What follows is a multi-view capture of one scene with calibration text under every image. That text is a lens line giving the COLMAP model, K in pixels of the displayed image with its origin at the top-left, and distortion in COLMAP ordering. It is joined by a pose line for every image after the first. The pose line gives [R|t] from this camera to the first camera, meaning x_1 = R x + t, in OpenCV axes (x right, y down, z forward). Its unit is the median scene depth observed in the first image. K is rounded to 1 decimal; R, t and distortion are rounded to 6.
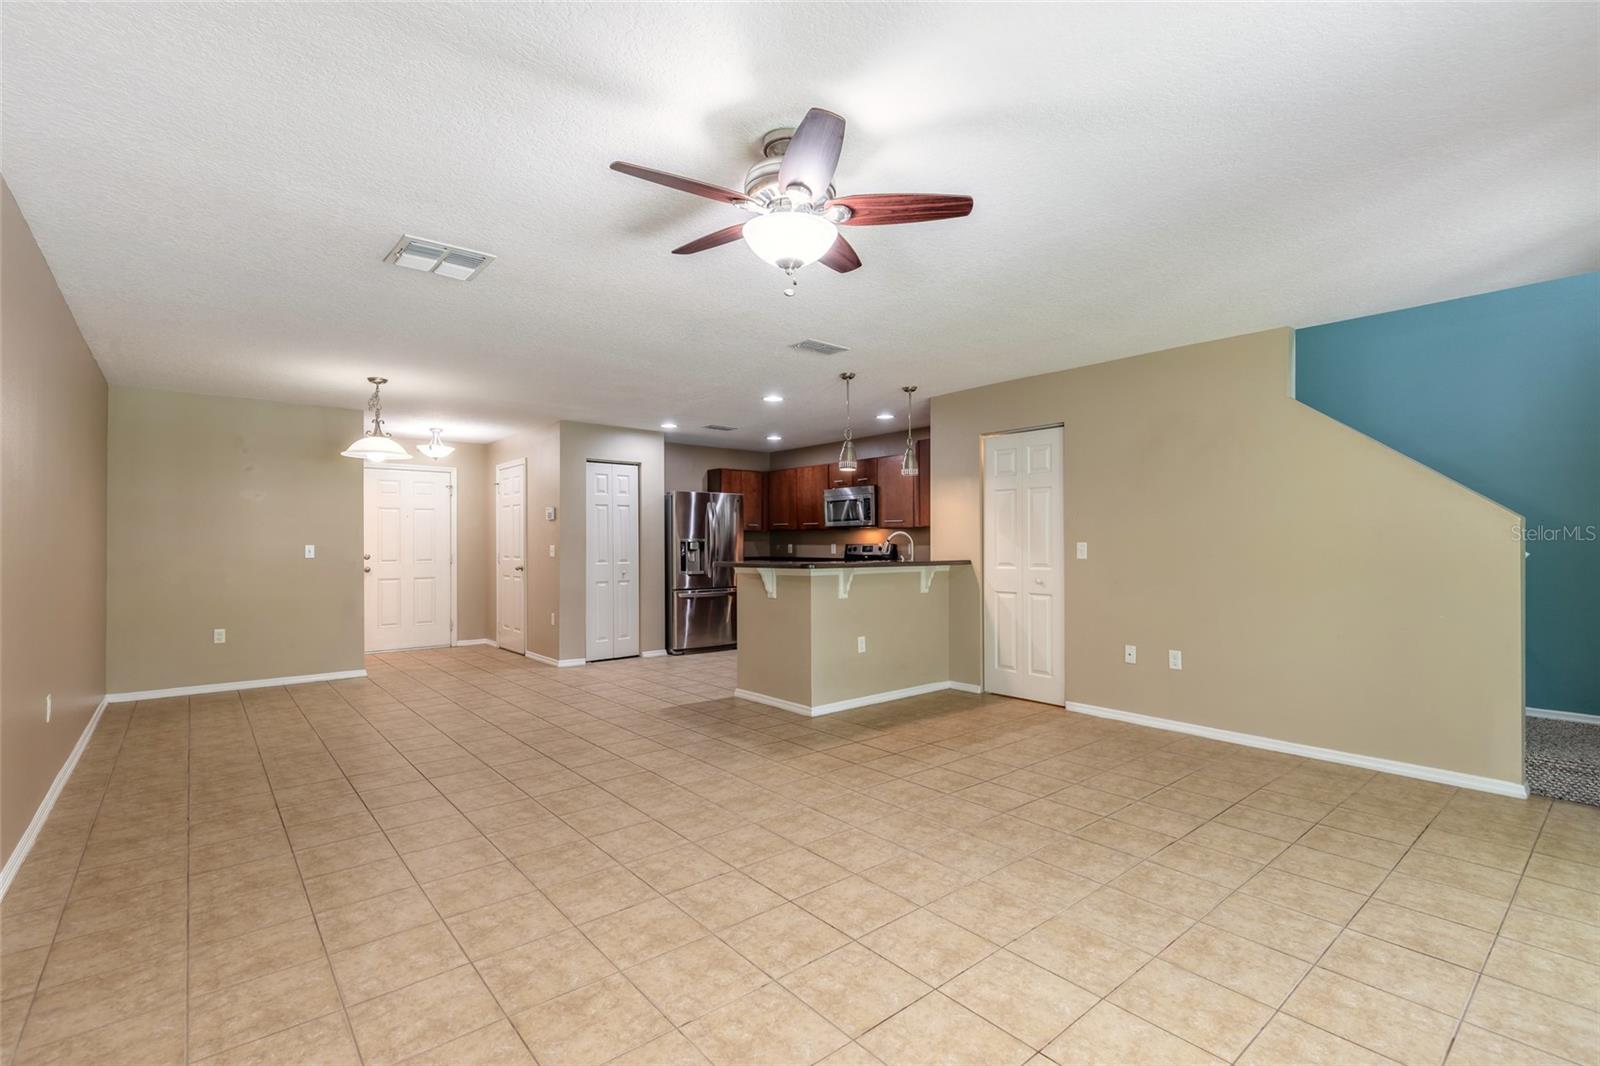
lens RADIAL K [[724.4, 0, 794.5], [0, 724.4, 538.4], [0, 0, 1]] dist [0.003488, -0.000049]
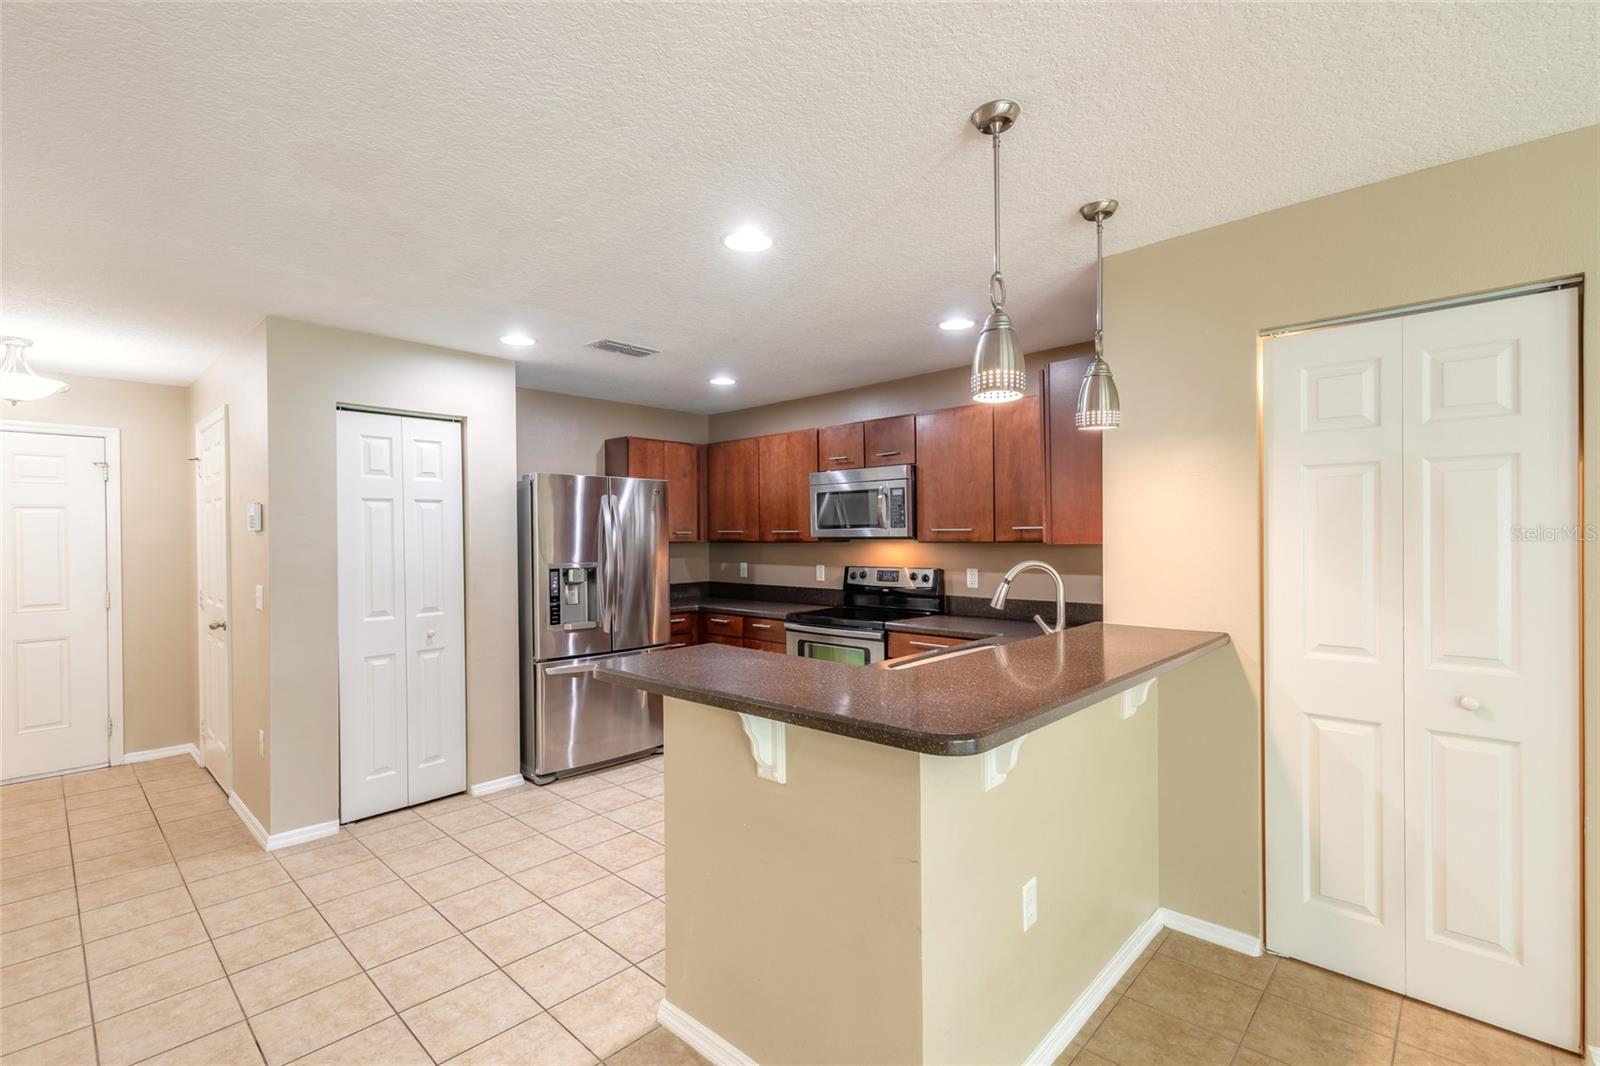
lens RADIAL K [[719.7, 0, 802.5], [0, 719.7, 538.7], [0, 0, 1]] dist [0.001566, 0.000015]
pose [[0.992215, -0.005358, 0.124423, -0.040003], [0.004035, 0.999933, 0.010883, -0.023100], [-0.124473, -0.010296, 0.992170, 0.465356]]
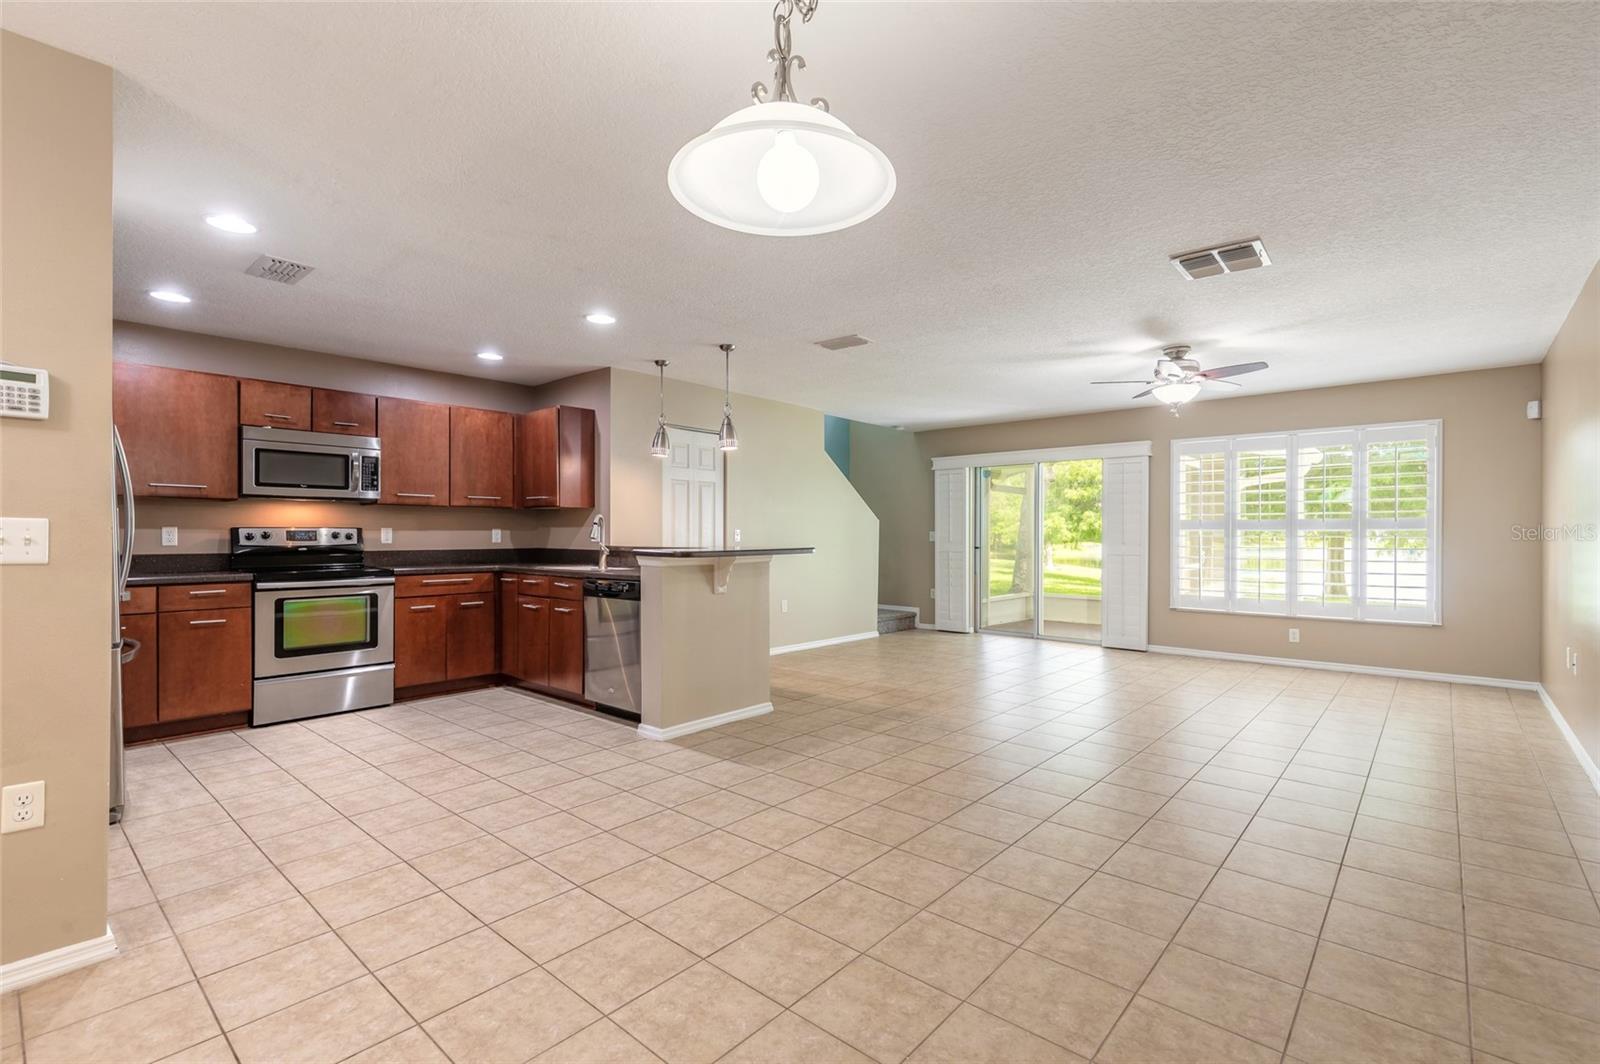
lens RADIAL K [[724.4, 0, 794.5], [0, 724.4, 537.4], [0, 0, 1]] dist [0.003488, -0.000049]
pose [[-0.150328, -0.001204, 0.988635, -0.593389], [-0.009011, 0.999959, -0.000153, 0.013131], [-0.988595, -0.008931, -0.150333, 0.725153]]
